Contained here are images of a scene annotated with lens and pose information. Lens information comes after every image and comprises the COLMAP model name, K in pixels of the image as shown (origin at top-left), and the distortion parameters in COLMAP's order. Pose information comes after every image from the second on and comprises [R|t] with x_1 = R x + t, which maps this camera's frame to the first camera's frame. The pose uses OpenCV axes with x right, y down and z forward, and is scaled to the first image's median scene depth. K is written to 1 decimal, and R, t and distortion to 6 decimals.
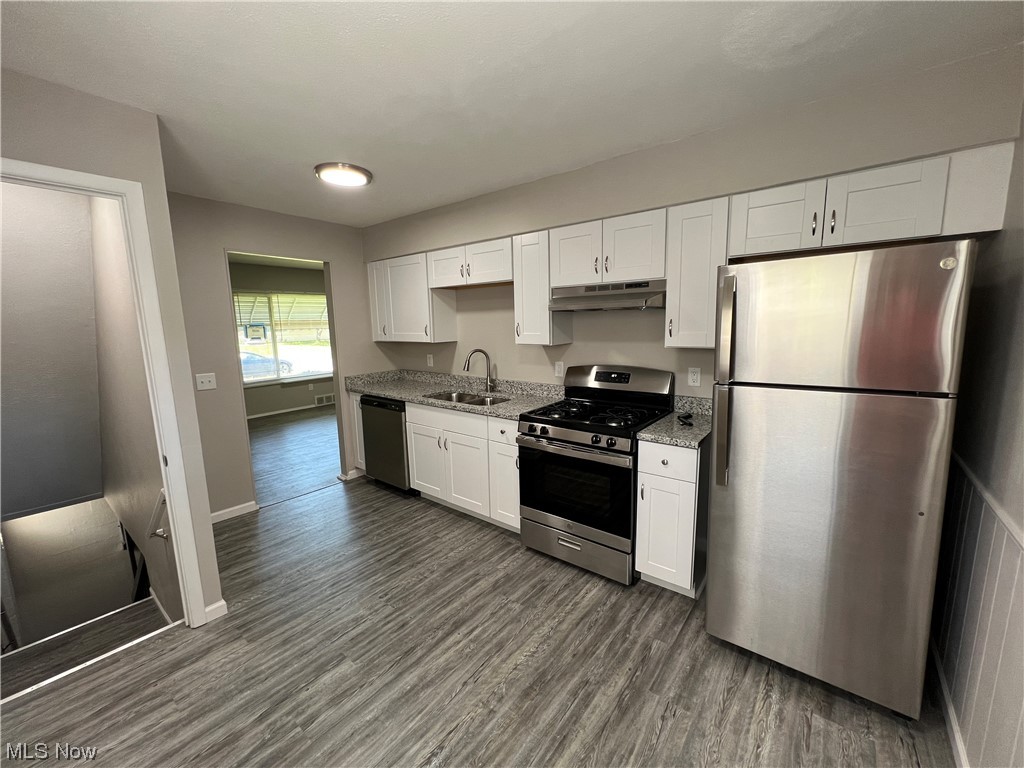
lens RADIAL K [[407.7, 0, 512.0], [0, 407.7, 384.0], [0, 0, 1]] dist [-0.000096, -0.000227]
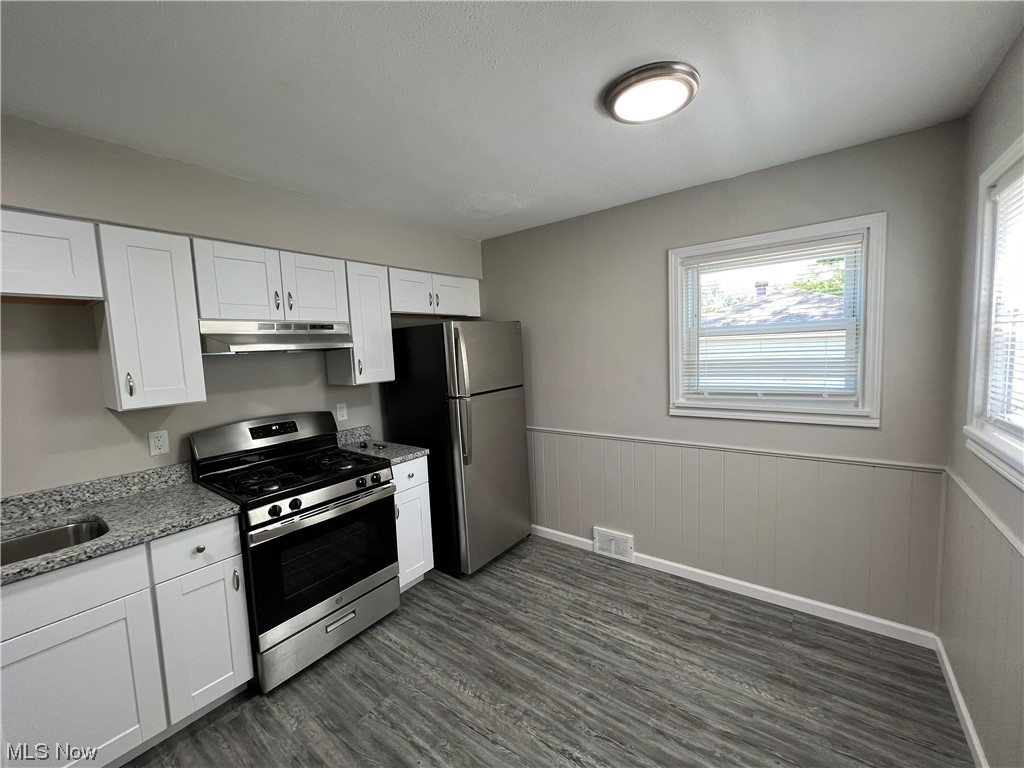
lens RADIAL K [[407.7, 0, 512.0], [0, 407.7, 384.0], [0, 0, 1]] dist [-0.000096, -0.000227]
pose [[-0.013660, -0.064700, 0.997811, -0.871094], [0.198081, 0.977953, 0.066124, -0.097890], [-0.980090, 0.198551, -0.000543, 0.708627]]
